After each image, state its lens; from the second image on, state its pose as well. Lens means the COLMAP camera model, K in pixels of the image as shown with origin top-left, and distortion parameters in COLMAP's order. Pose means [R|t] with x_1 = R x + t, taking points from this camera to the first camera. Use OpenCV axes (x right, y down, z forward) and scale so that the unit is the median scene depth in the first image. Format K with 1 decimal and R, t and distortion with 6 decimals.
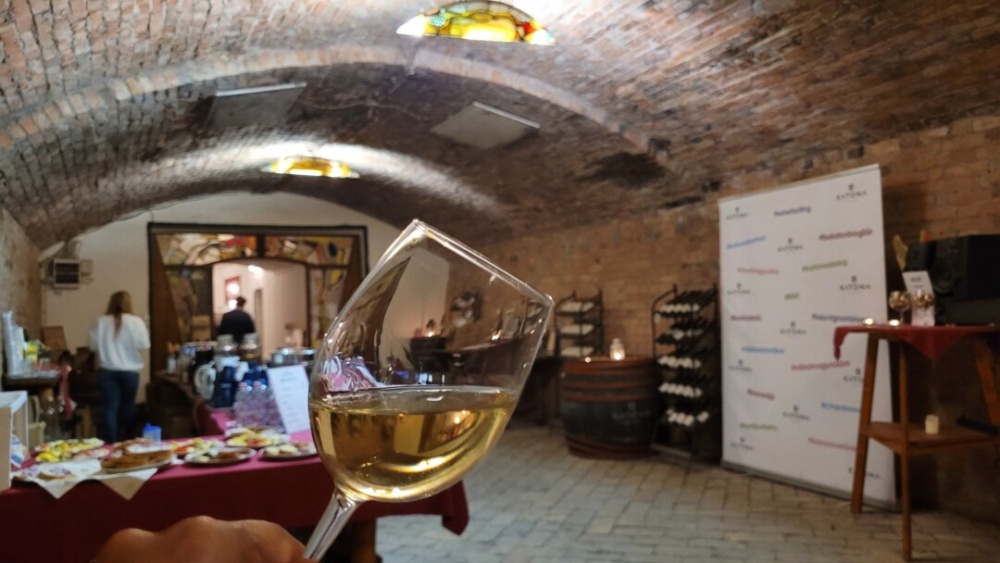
lens RADIAL K [[787.6, 0, 500.1], [0, 787.6, 282.3], [0, 0, 1]] dist [-0.010626, -0.001914]
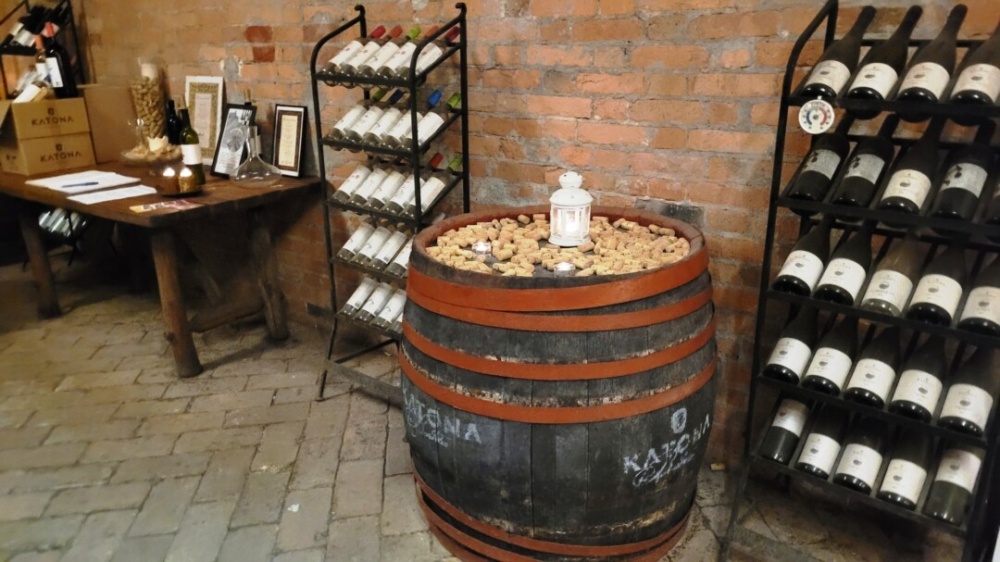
lens RADIAL K [[787.6, 0, 500.0], [0, 787.6, 282.5], [0, 0, 1]] dist [-0.010626, -0.001914]
pose [[0.911976, -0.109558, 0.395344, -0.002981], [-0.025755, 0.946490, 0.321704, 0.014882], [-0.409435, -0.303569, 0.860354, 0.727511]]
